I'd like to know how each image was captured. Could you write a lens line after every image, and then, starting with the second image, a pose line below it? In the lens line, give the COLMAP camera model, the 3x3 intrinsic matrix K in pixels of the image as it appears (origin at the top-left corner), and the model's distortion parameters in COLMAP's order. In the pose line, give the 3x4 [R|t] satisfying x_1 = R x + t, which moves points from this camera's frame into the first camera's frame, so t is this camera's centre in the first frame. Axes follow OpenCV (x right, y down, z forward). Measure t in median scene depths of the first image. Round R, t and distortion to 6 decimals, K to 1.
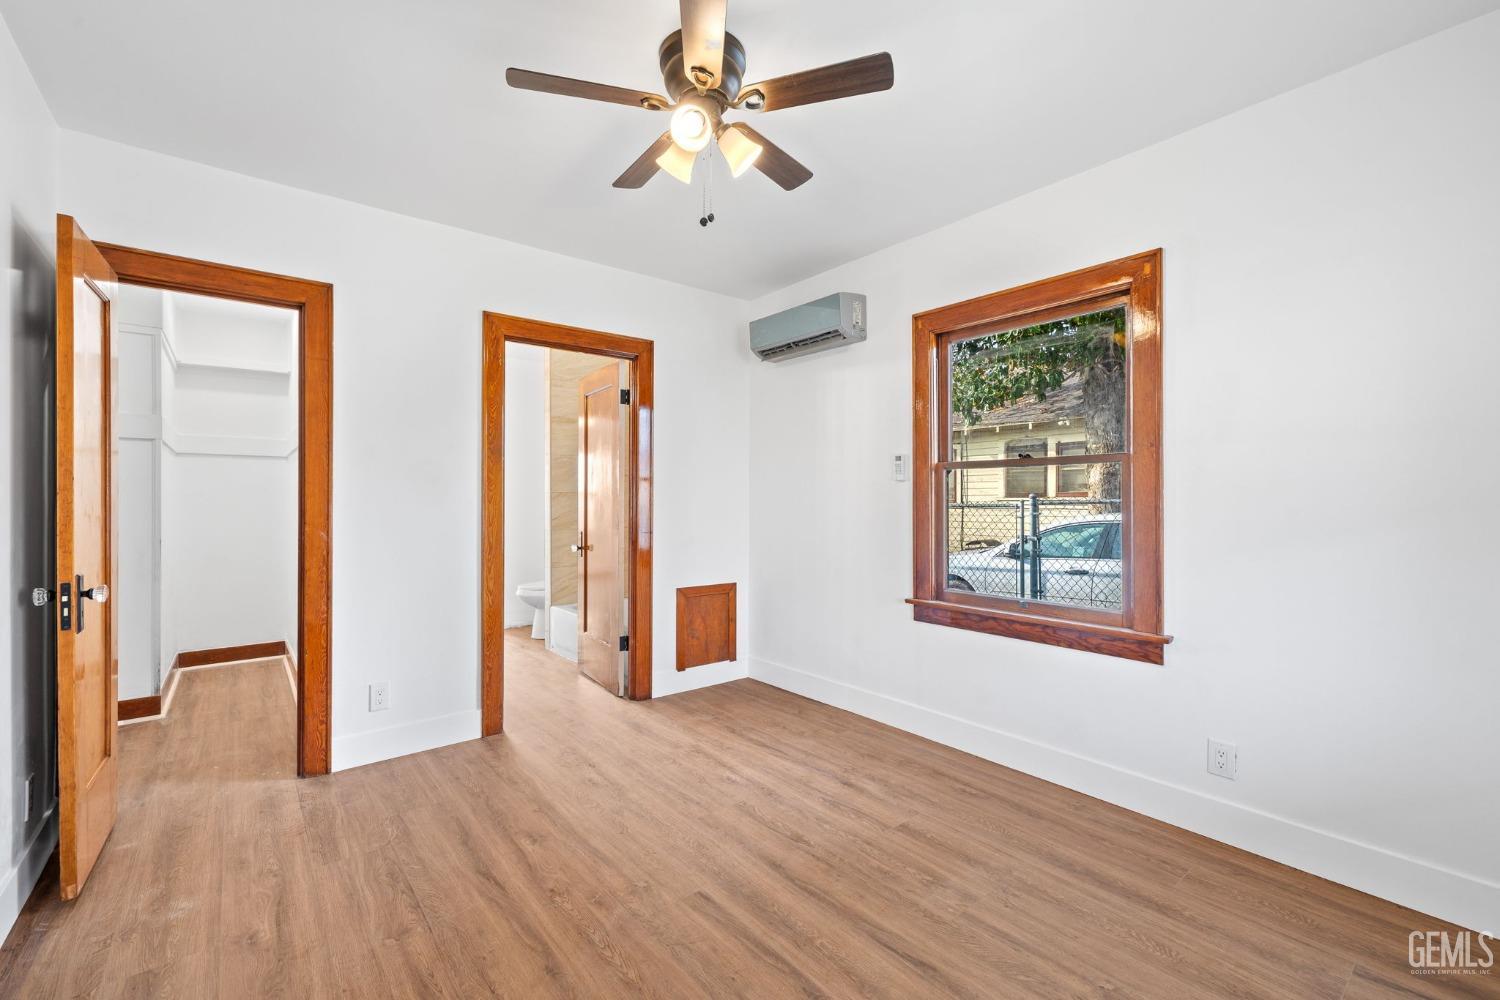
lens RADIAL K [[636.9, 0, 742.1], [0, 636.9, 498.6], [0, 0, 1]] dist [-0.000075, 0.000484]
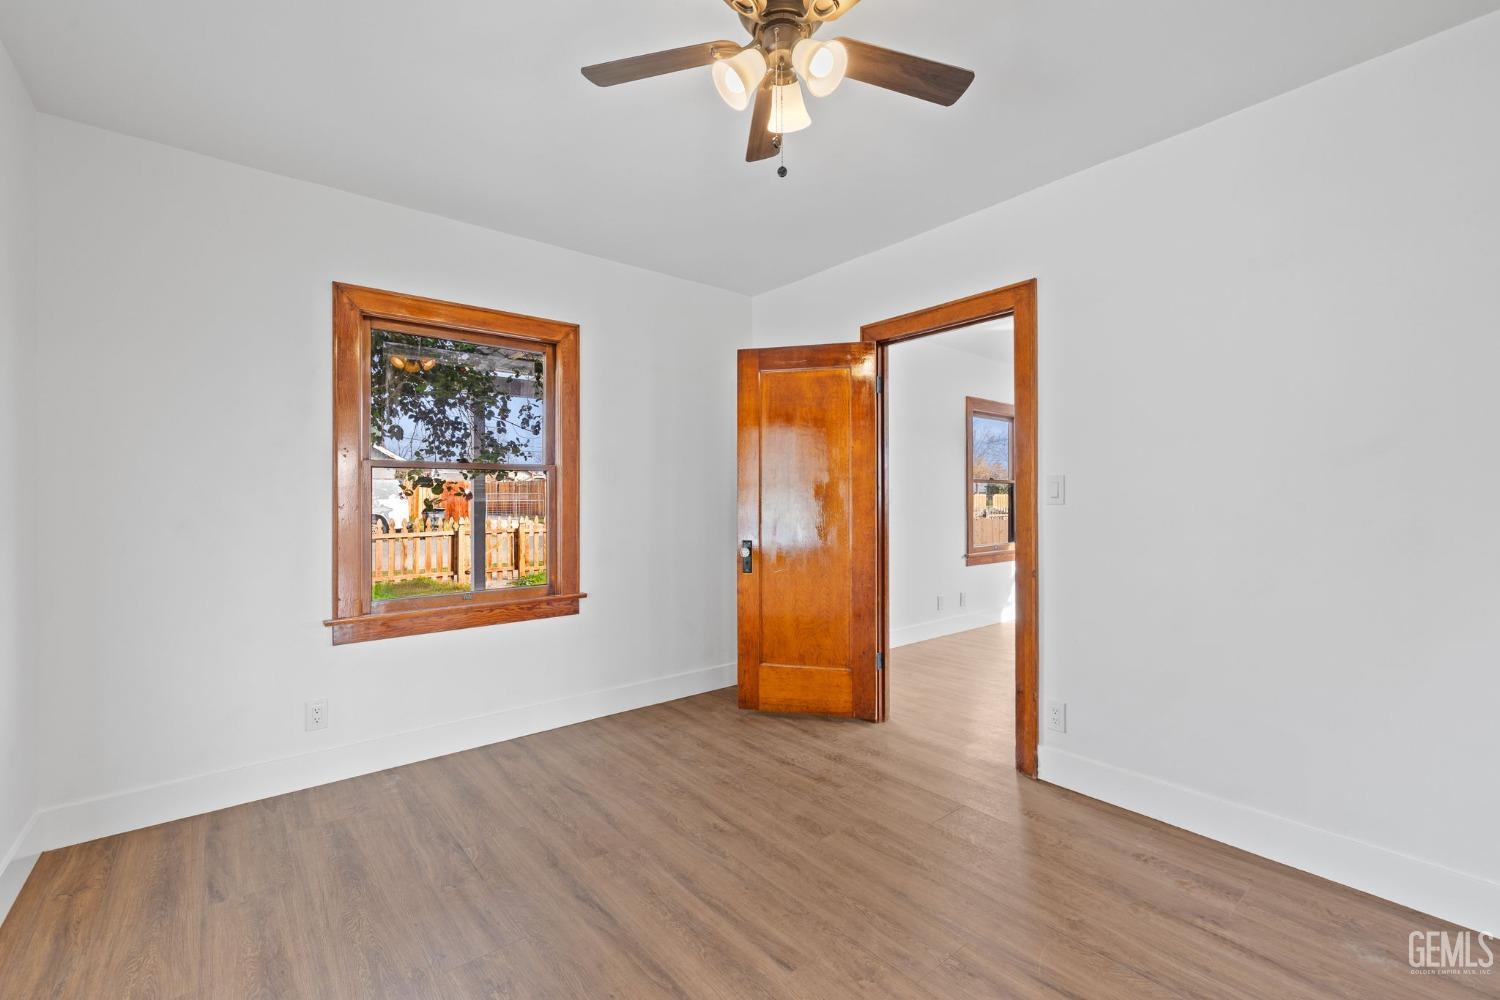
lens RADIAL K [[636.9, 0, 752.0], [0, 636.9, 496.5], [0, 0, 1]] dist [-0.000075, 0.000484]
pose [[-0.999827, 0.002280, -0.018481, -0.001698], [0.002340, 0.999992, -0.003234, -0.000346], [0.018473, -0.003276, -0.999824, 1.628533]]
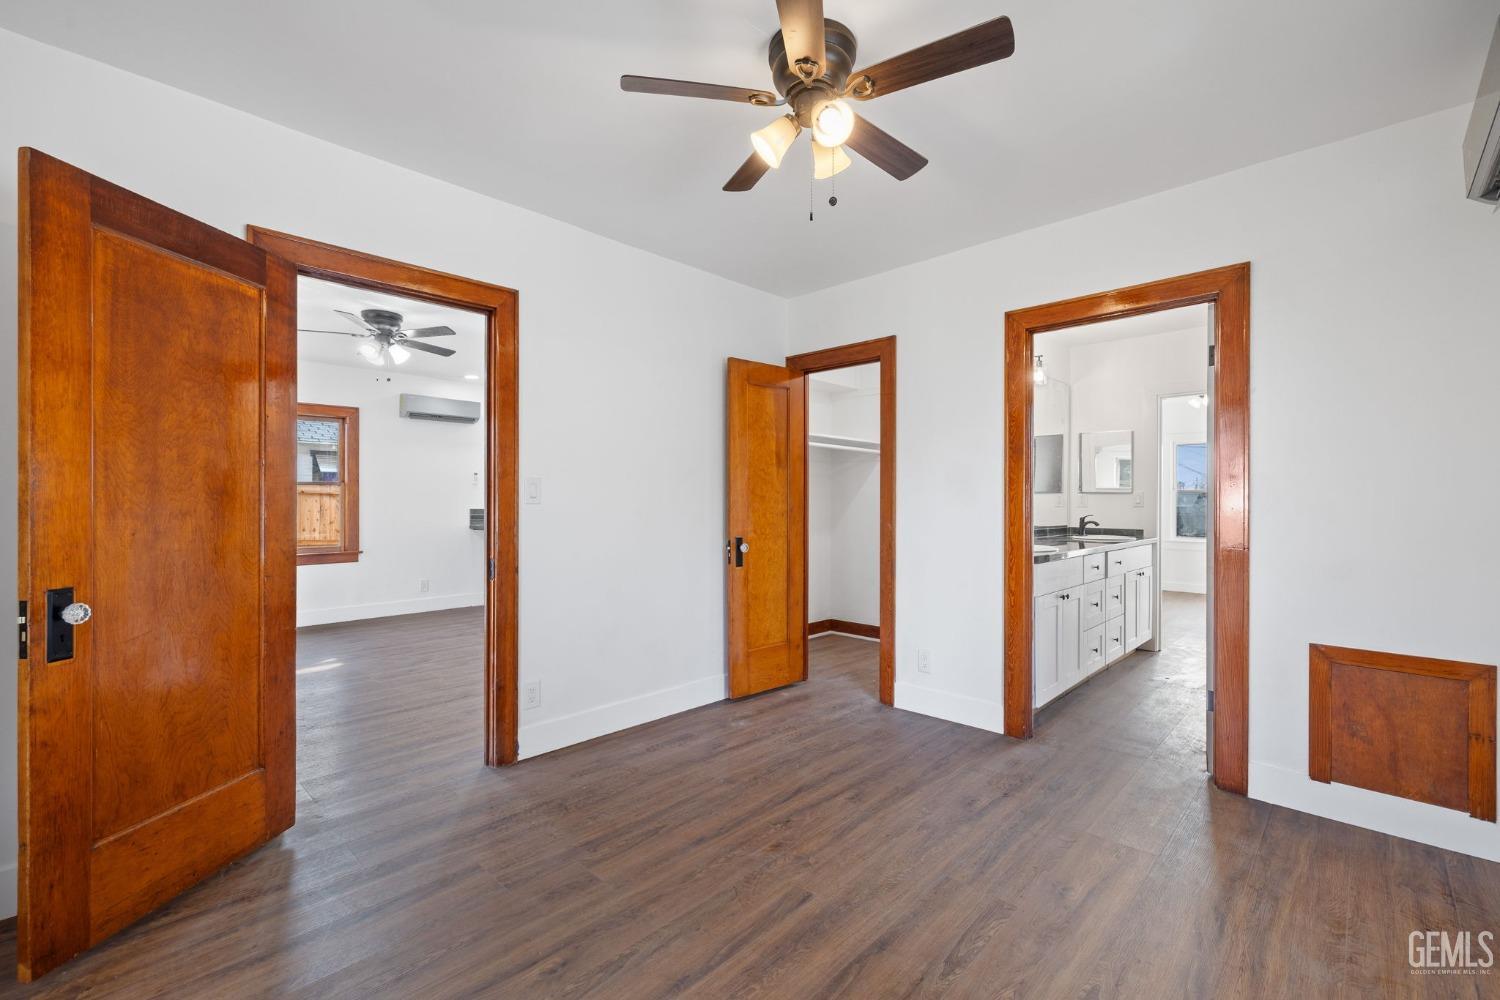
lens RADIAL K [[636.9, 0, 747.3], [0, 636.9, 497.6], [0, 0, 1]] dist [-0.000075, 0.000484]
pose [[0.124093, -0.003525, -0.992264, 0.801928], [-0.001609, 0.999992, -0.003754, 0.004618], [0.992269, 0.002063, 0.124086, 0.689498]]
